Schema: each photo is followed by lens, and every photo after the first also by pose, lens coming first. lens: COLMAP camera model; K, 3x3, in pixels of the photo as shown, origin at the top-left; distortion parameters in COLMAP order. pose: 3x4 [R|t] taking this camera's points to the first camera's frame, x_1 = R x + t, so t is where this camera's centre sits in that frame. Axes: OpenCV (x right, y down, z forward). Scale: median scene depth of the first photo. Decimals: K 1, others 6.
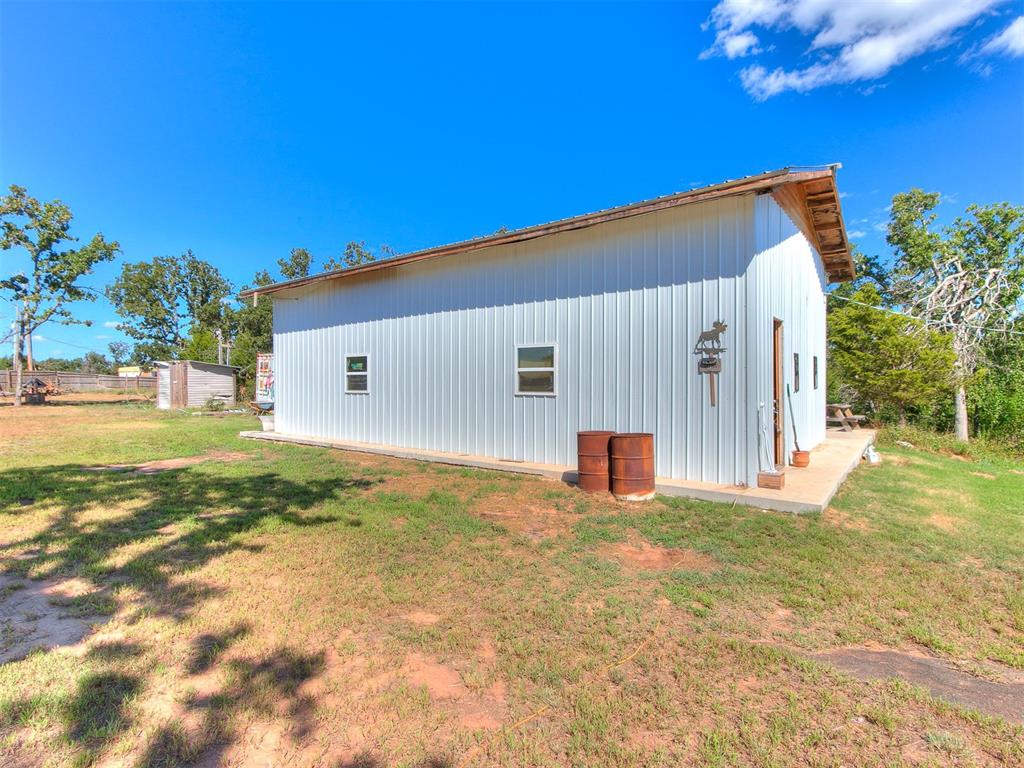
lens RADIAL K [[526.8, 0, 503.4], [0, 526.8, 383.5], [0, 0, 1]] dist [-0.000604, -0.000341]
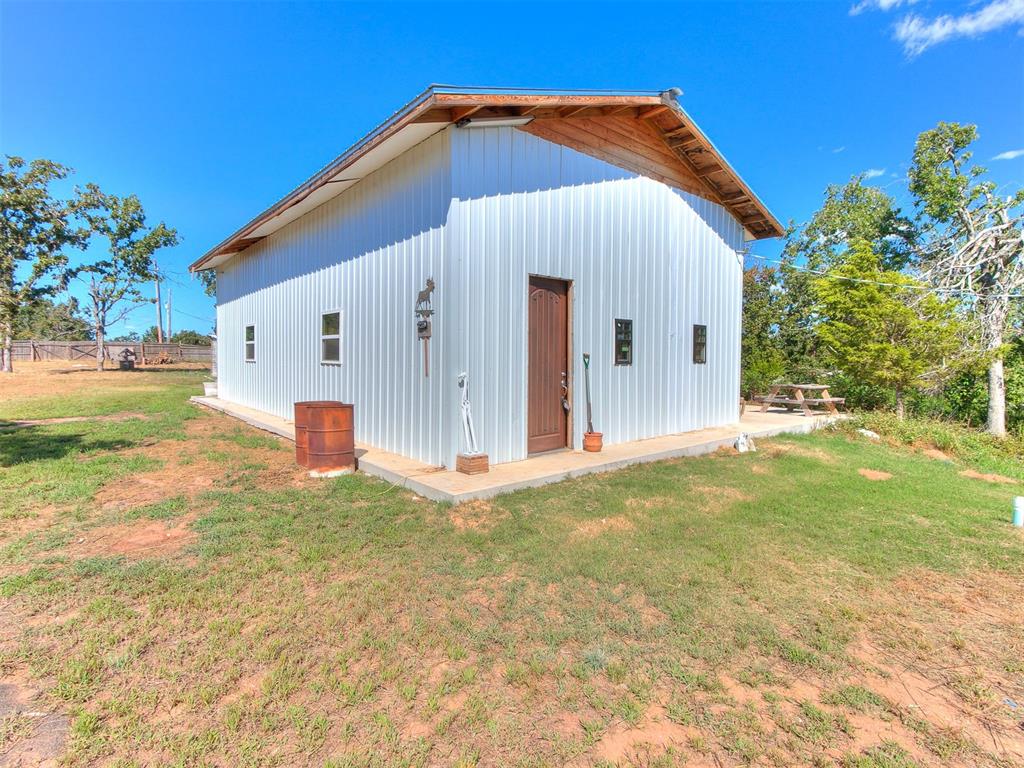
lens RADIAL K [[513.3, 0, 510.8], [0, 513.3, 368.3], [0, 0, 1]] dist [0.000425, 0.000322]
pose [[0.979130, 0.016636, -0.202551, 0.343402], [-0.013510, 0.999768, 0.016805, 0.006570], [0.202784, -0.013717, 0.979127, 0.092100]]
